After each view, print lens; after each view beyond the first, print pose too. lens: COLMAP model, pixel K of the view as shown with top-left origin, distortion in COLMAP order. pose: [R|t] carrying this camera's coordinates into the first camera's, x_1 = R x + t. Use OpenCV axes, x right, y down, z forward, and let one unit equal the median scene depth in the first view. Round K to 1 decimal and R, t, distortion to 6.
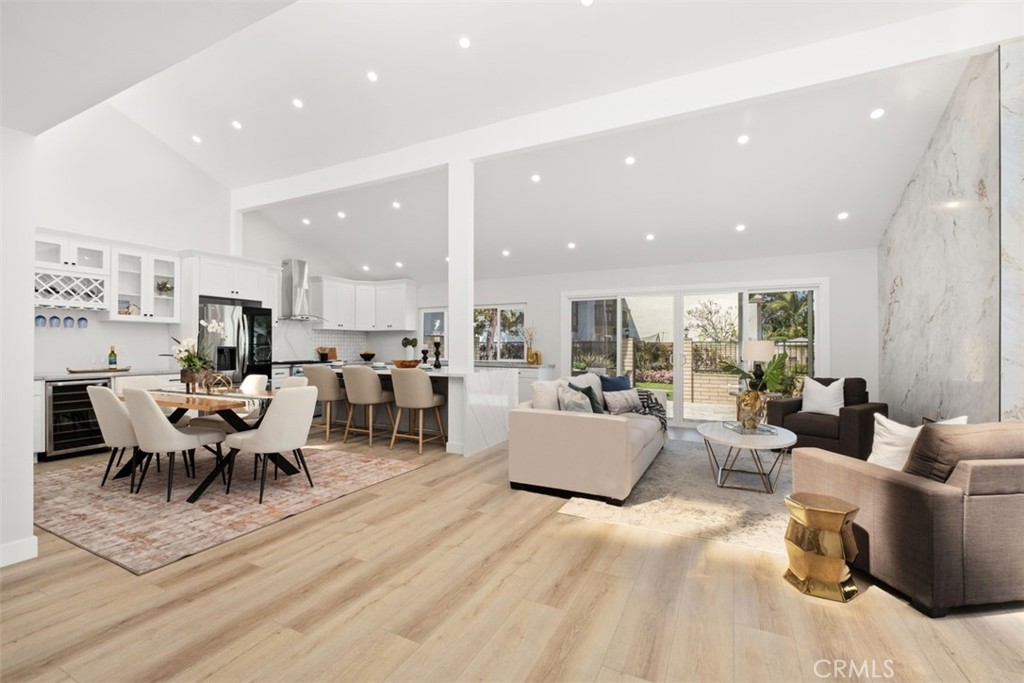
lens RADIAL K [[443.3, 0, 507.3], [0, 443.3, 344.9], [0, 0, 1]] dist [-0.001262, -0.001835]
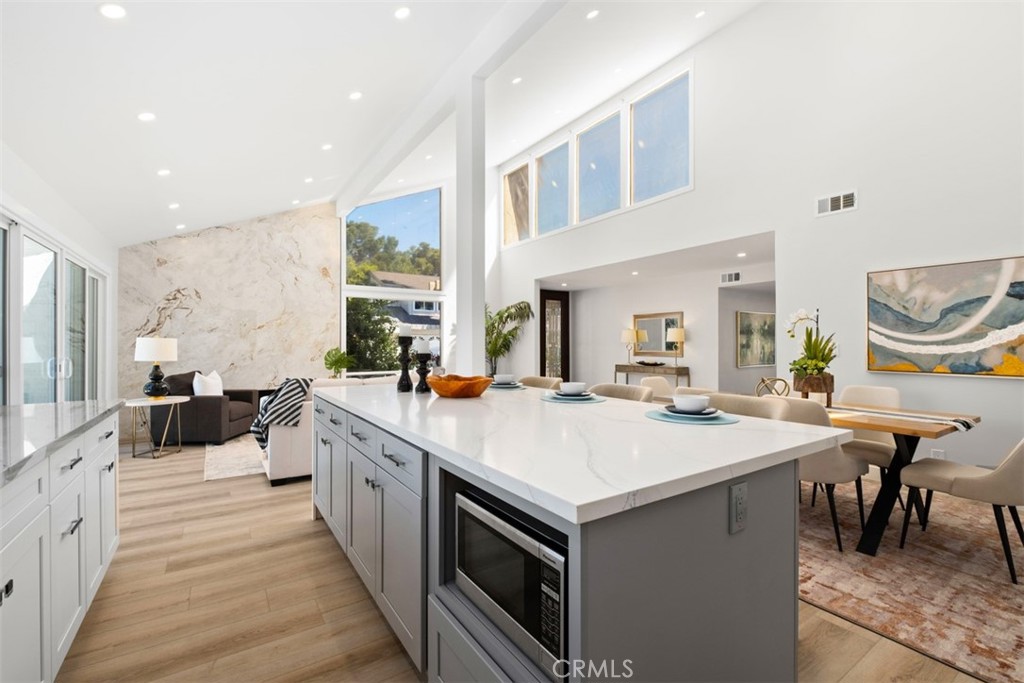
lens RADIAL K [[443.3, 0, 501.7], [0, 443.3, 339.2], [0, 0, 1]] dist [-0.001262, -0.001835]
pose [[-0.860224, 0.004417, 0.509897, -0.480696], [-0.002663, 0.999910, -0.013154, 0.002632], [-0.509909, -0.012674, -0.860135, 1.487837]]
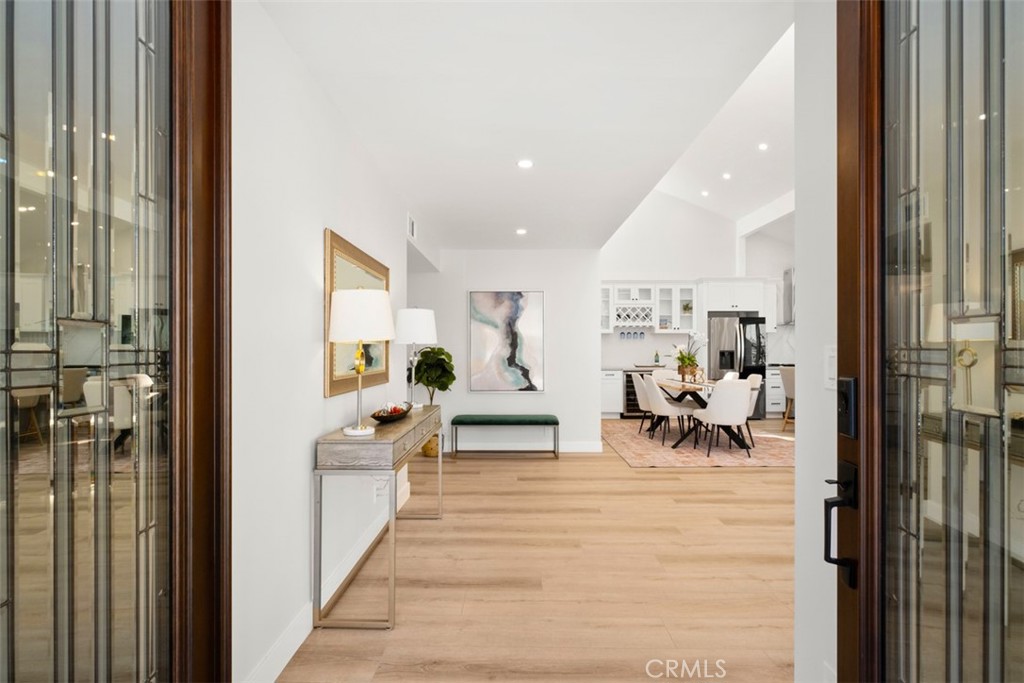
lens RADIAL K [[492.0, 0, 508.5], [0, 492.0, 348.9], [0, 0, 1]] dist [-0.007377, 0.001059]
pose [[0.443191, -0.005808, -0.896409, 0.385219], [0.005554, 0.999978, -0.003733, 0.001730], [0.896410, -0.003324, 0.443213, -0.196046]]
